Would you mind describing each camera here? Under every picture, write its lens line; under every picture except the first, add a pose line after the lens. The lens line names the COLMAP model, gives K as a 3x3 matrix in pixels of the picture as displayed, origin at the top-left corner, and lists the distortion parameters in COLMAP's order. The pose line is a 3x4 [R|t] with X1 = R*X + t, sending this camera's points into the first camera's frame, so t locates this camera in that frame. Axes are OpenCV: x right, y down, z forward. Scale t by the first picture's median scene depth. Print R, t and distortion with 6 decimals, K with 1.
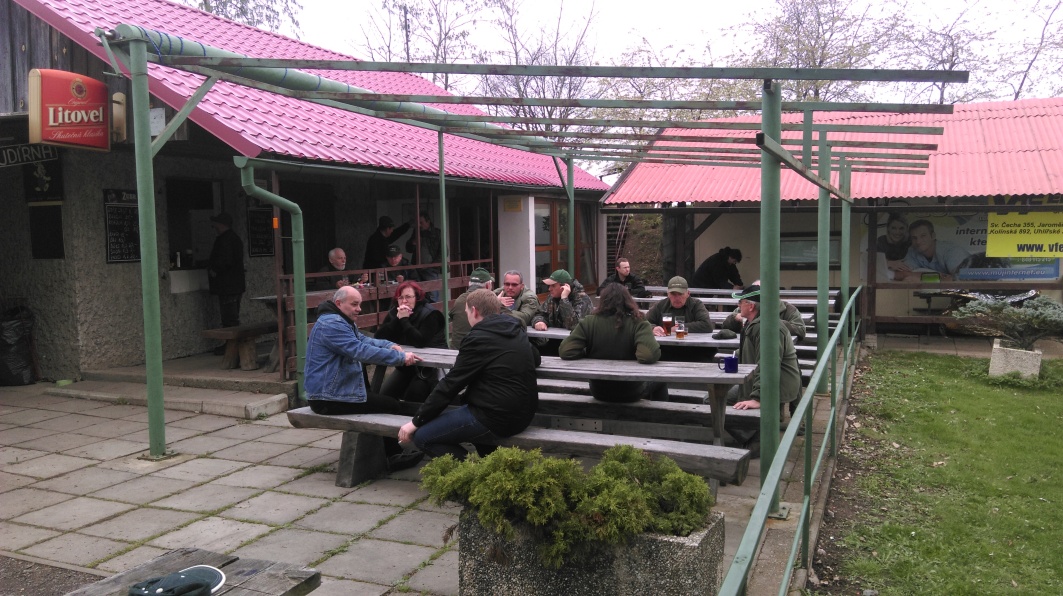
lens RADIAL K [[876.1, 0, 536.7], [0, 876.1, 295.0], [0, 0, 1]] dist [0.137666, -0.225667]
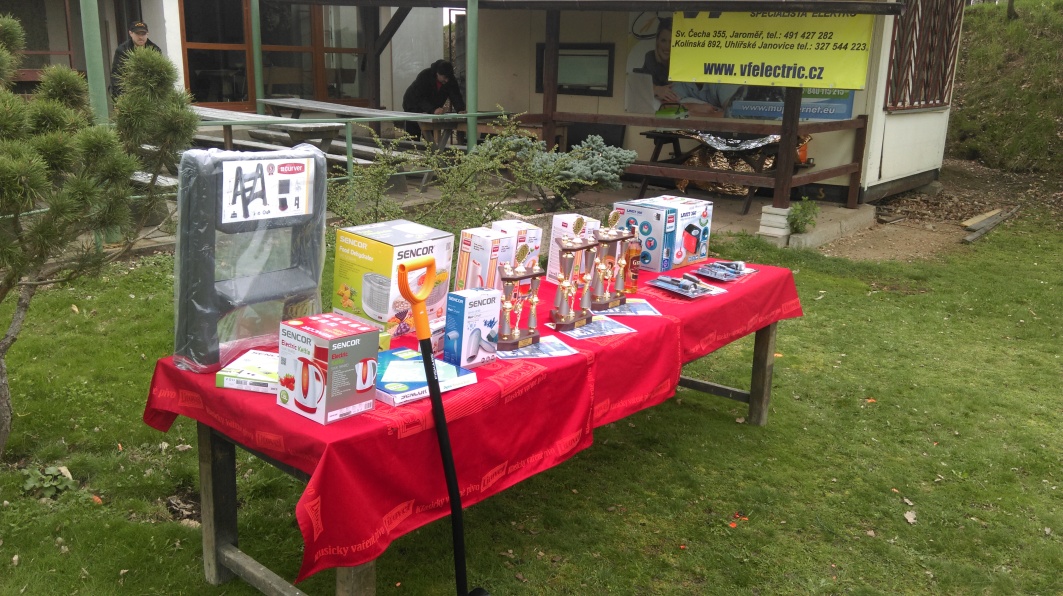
lens RADIAL K [[876.1, 0, 536.7], [0, 876.1, 295.0], [0, 0, 1]] dist [0.137666, -0.225667]
pose [[0.971097, 0.101764, -0.215906, 0.575903], [-0.058549, 0.978482, 0.197853, -0.009356], [0.231395, -0.179493, 0.956158, 0.279939]]
